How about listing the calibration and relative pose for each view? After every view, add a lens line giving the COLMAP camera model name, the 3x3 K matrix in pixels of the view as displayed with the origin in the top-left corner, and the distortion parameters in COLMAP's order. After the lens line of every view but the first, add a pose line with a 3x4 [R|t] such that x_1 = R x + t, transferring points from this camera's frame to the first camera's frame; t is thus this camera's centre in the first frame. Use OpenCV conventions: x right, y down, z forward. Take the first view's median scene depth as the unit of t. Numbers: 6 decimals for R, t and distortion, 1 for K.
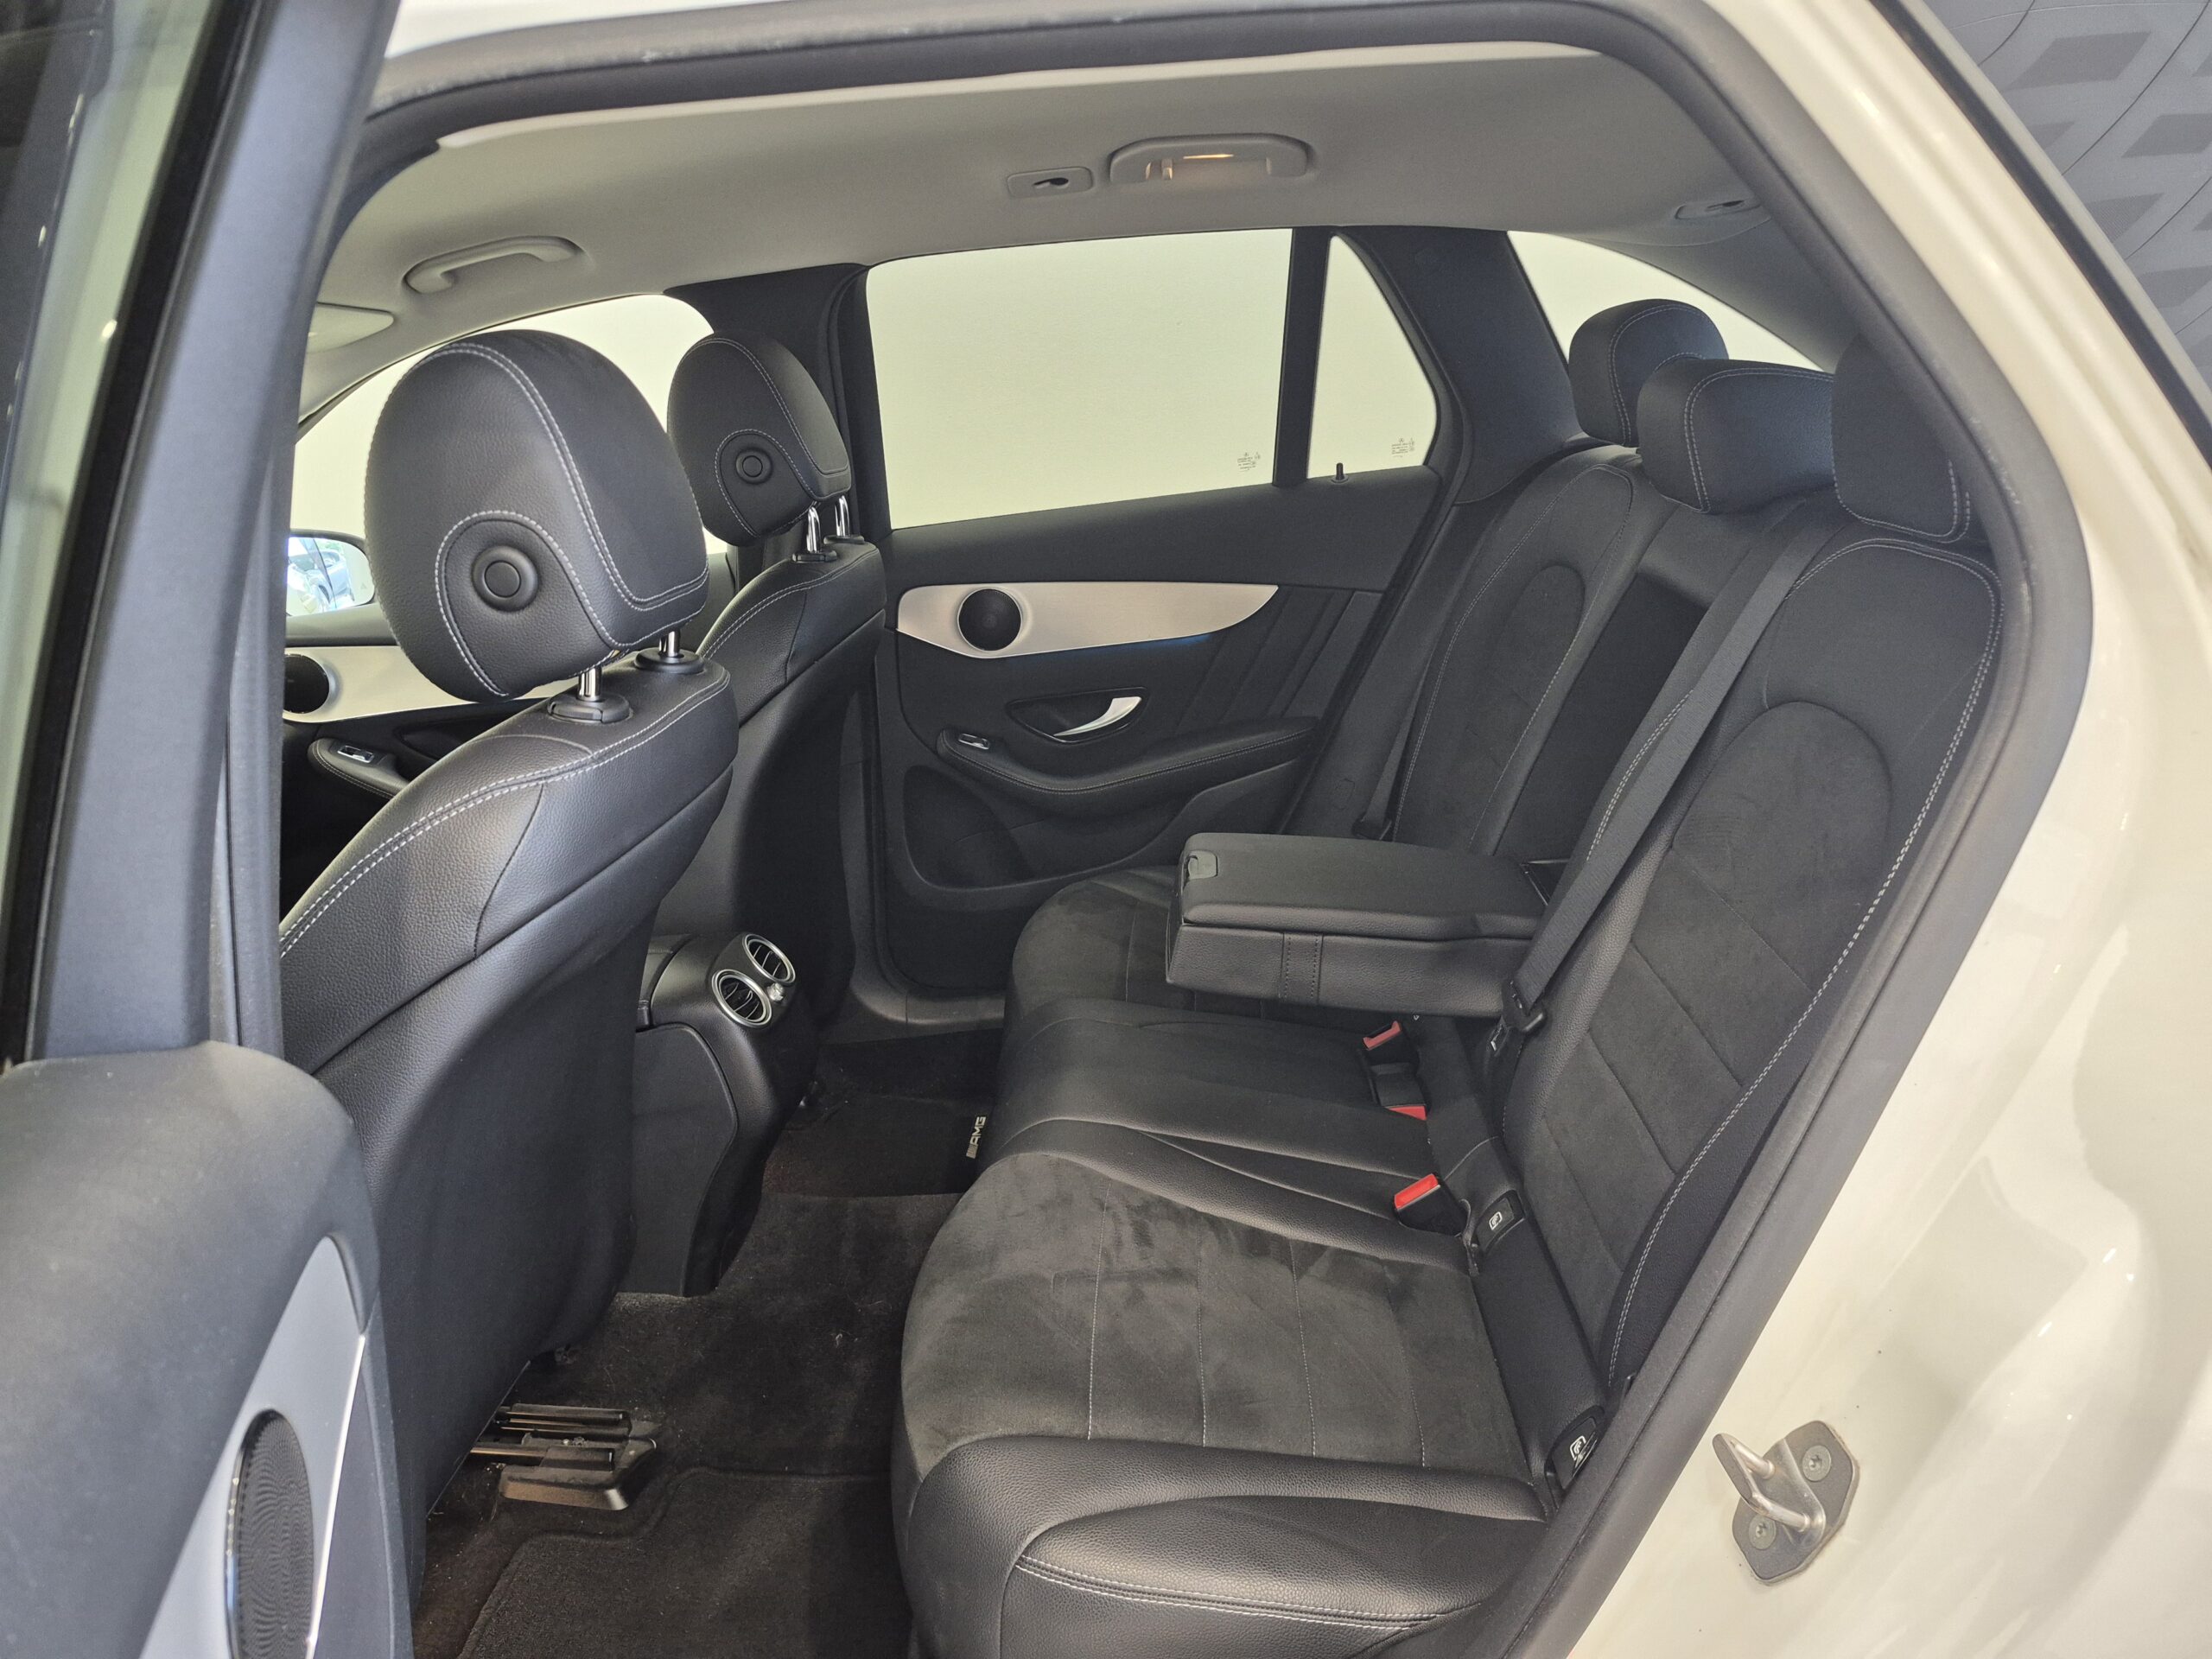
lens RADIAL K [[1481.0, 0, 1099.2], [0, 1481.0, 829.3], [0, 0, 1]] dist [0.086737, -0.007448]
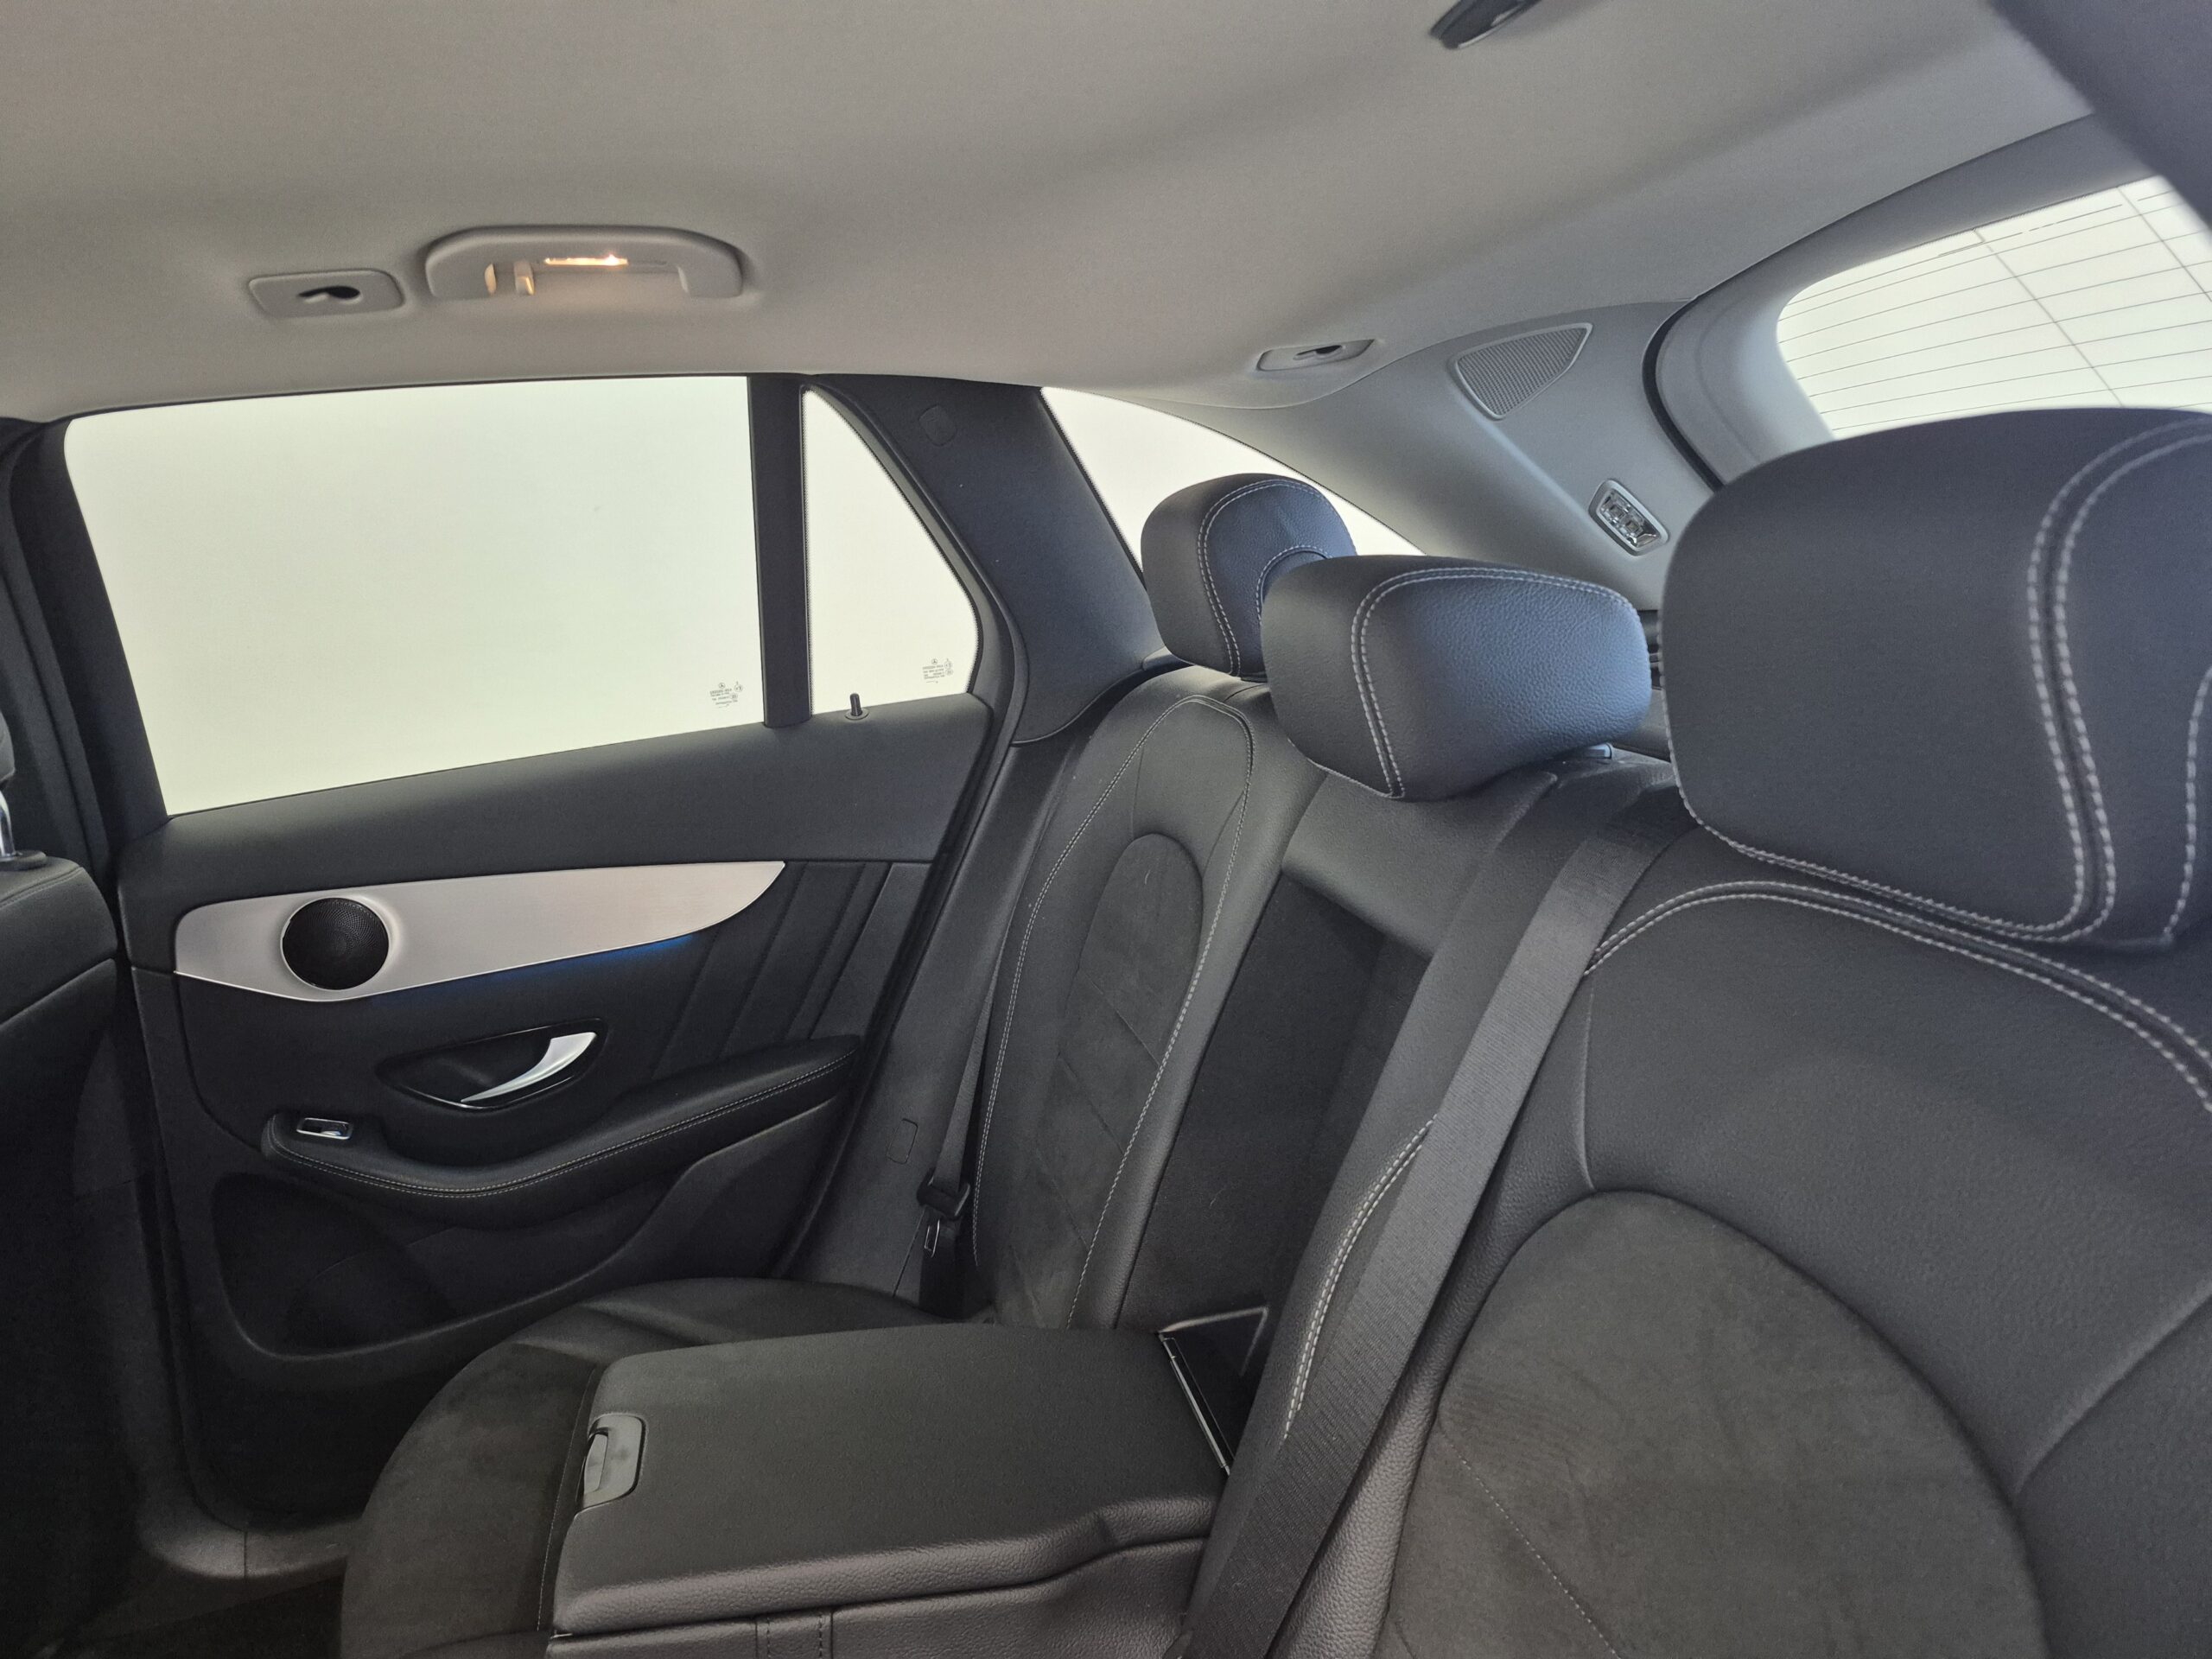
lens RADIAL K [[1522.5, 0, 1117.3], [0, 1522.5, 847.2], [0, 0, 1]] dist [0.074925, -0.093454]
pose [[0.958127, -0.068398, 0.278056, 0.073755], [0.100269, 0.989713, -0.102051, -0.084386], [-0.268215, 0.125659, 0.955128, 0.269152]]
